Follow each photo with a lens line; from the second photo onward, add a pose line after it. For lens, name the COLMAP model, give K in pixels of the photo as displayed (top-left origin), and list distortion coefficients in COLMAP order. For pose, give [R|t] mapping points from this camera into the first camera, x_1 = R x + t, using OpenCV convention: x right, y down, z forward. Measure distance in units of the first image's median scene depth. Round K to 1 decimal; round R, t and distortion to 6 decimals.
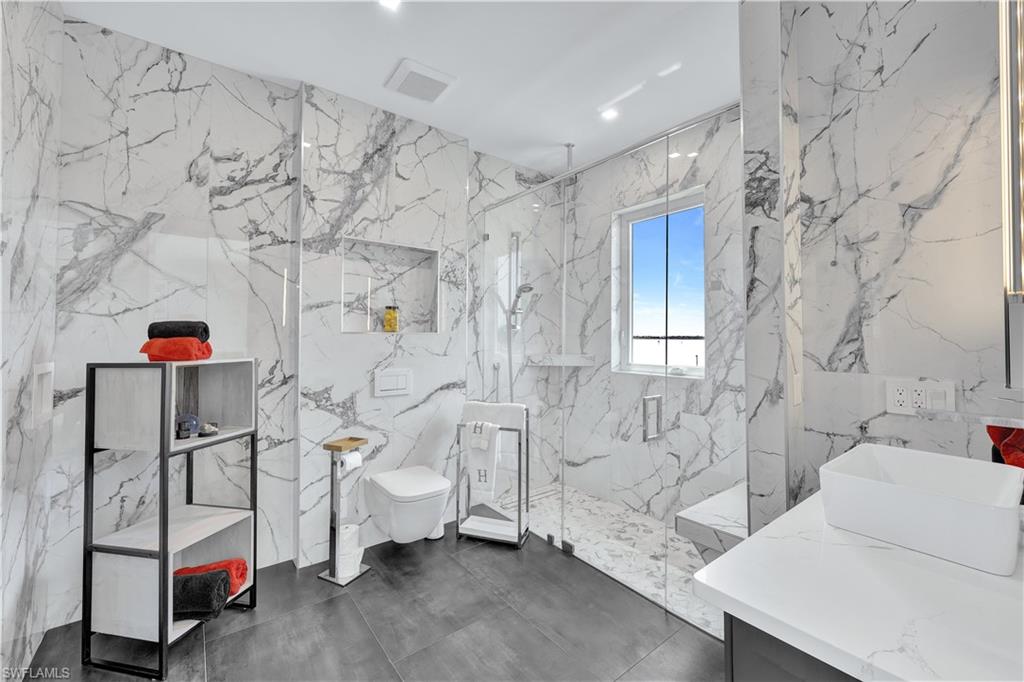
lens RADIAL K [[407.4, 0, 516.0], [0, 407.4, 330.9], [0, 0, 1]] dist [-0.000530, -0.000019]
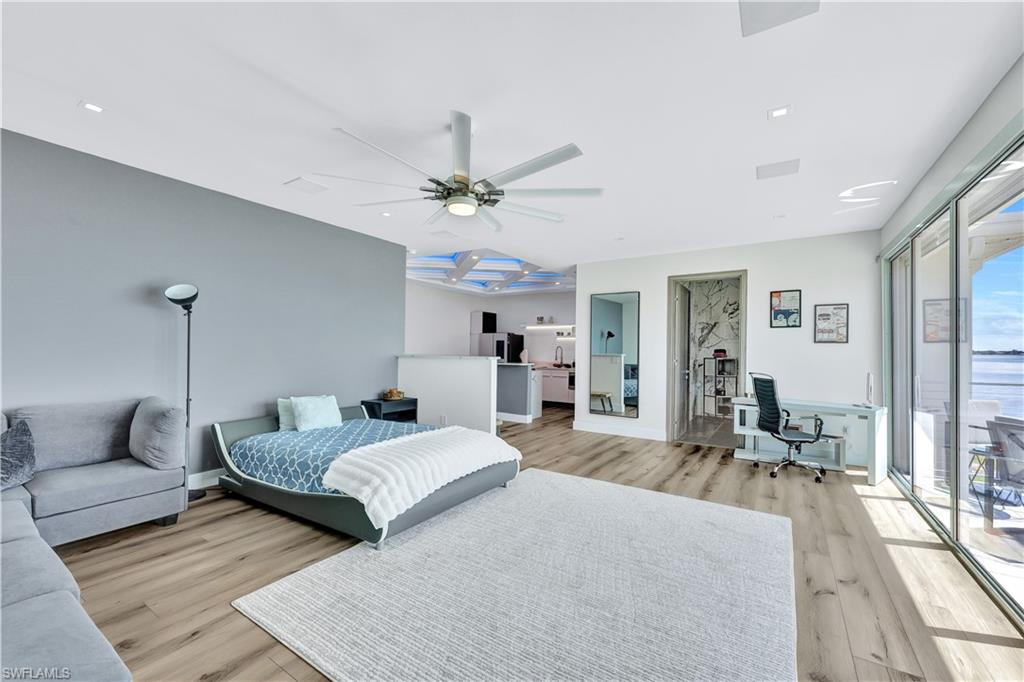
lens RADIAL K [[407.4, 0, 510.4], [0, 407.4, 344.2], [0, 0, 1]] dist [-0.000530, -0.000019]
pose [[0.298490, -0.009034, -0.954370, 2.072584], [0.004742, 0.999957, -0.007983, -0.038510], [0.954401, -0.002143, 0.298520, -1.898968]]
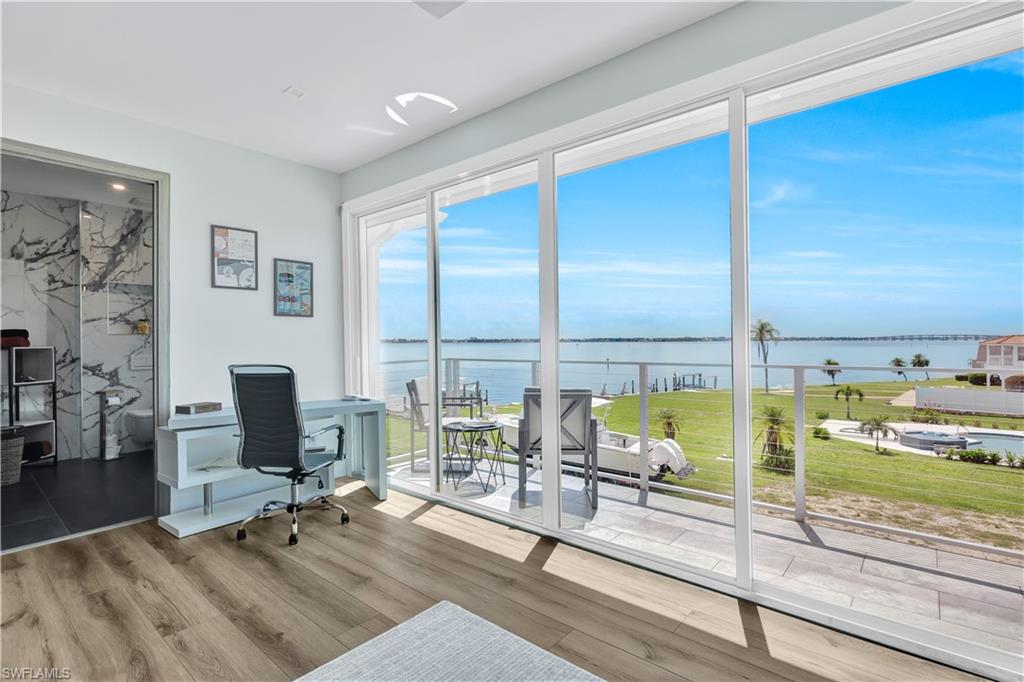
lens RADIAL K [[492.4, 0, 506.5], [0, 492.4, 341.7], [0, 0, 1]] dist [0.006713, 0.000091]
pose [[0.984722, -0.010271, 0.173832, 0.987963], [0.007445, 0.999829, 0.016903, 0.013020], [-0.173976, -0.015350, 0.984630, -1.563591]]
